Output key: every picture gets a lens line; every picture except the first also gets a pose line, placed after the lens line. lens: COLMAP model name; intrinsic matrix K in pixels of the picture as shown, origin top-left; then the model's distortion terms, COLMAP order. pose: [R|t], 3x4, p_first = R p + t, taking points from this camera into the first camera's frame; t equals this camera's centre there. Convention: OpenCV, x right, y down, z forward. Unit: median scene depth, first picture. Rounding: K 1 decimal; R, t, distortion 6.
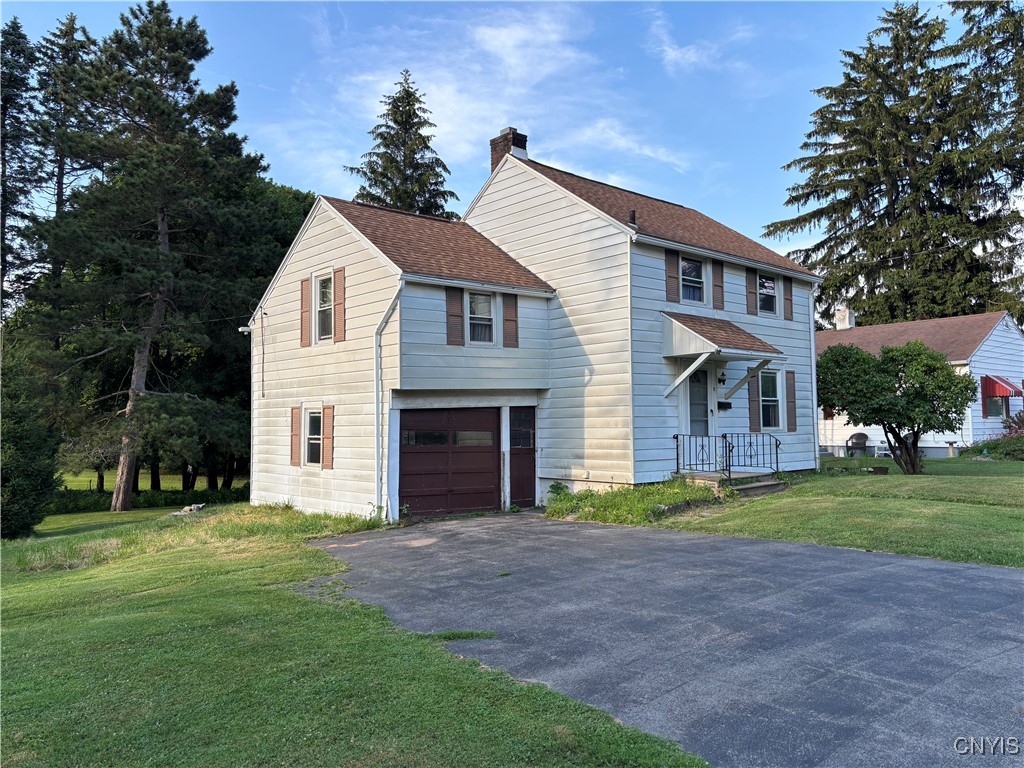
lens RADIAL K [[778.2, 0, 512.0], [0, 778.2, 384.0], [0, 0, 1]] dist [0.002076, 0.000309]
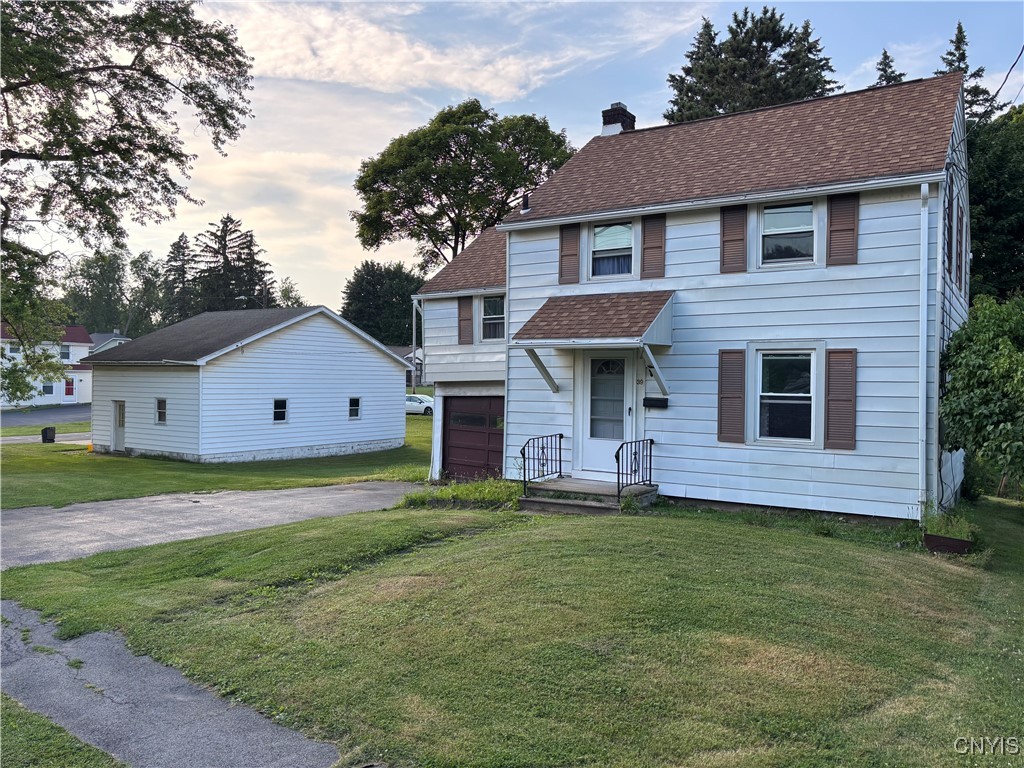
lens RADIAL K [[778.2, 0, 512.0], [0, 778.2, 384.0], [0, 0, 1]] dist [0.002076, 0.000309]
pose [[0.275863, 0.017445, -0.961039, 1.052017], [0.032754, 0.999084, 0.027537, -0.018451], [0.960639, -0.039075, 0.275039, 0.701118]]
